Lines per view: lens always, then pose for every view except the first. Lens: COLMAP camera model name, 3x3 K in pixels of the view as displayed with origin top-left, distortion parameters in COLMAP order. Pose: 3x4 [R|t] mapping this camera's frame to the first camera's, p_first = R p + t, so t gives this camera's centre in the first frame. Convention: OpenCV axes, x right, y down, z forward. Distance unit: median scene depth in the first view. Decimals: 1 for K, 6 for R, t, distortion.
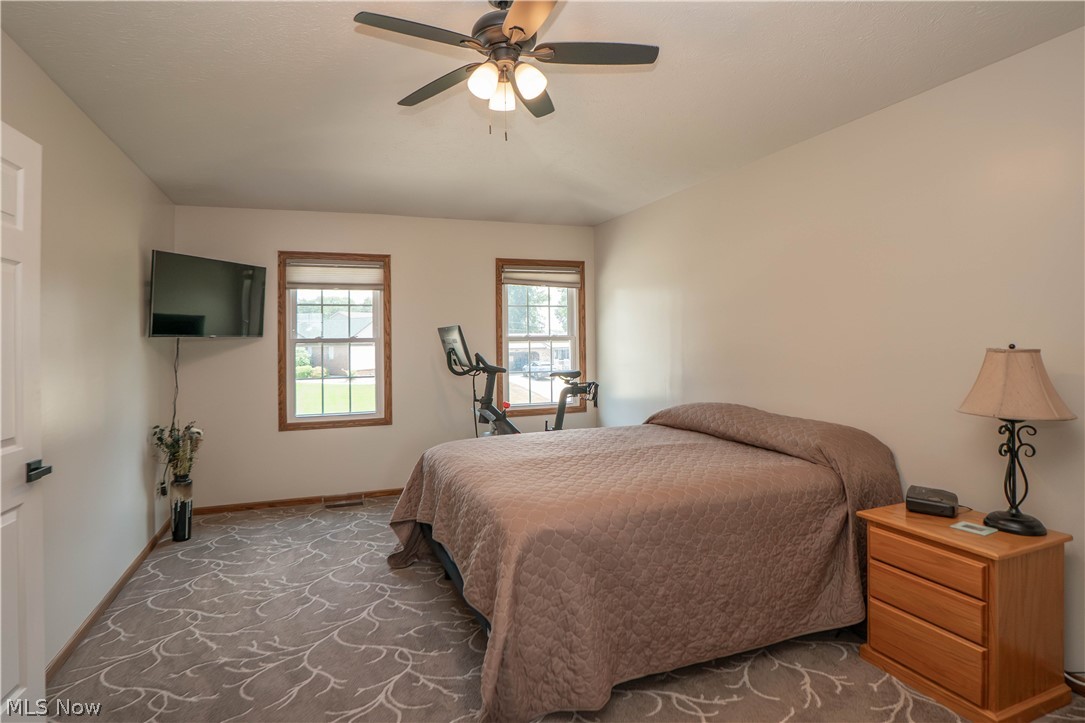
lens RADIAL K [[531.1, 0, 540.7], [0, 531.1, 333.6], [0, 0, 1]] dist [-0.022736, -0.000021]
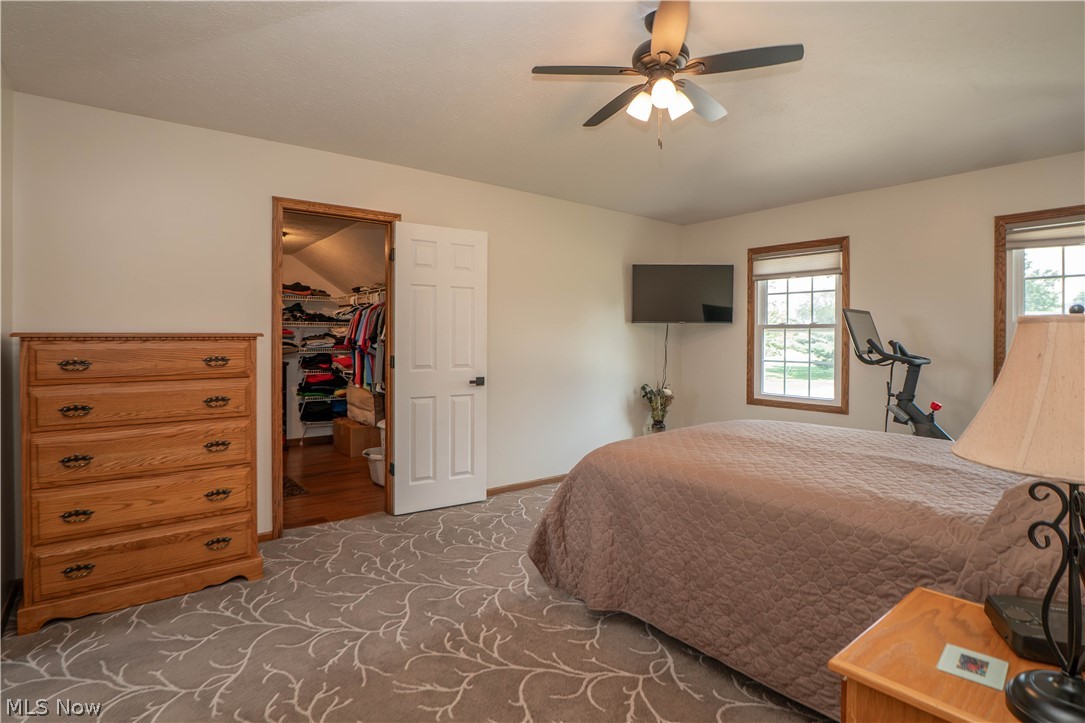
lens RADIAL K [[548.0, 0, 541.3], [0, 548.0, 342.0], [0, 0, 1]] dist [-0.043598, -0.000242]
pose [[0.325593, 0.022387, -0.945245, 0.491173], [0.003273, 0.999687, 0.024804, 0.016499], [0.945504, -0.011170, 0.325417, 0.179964]]
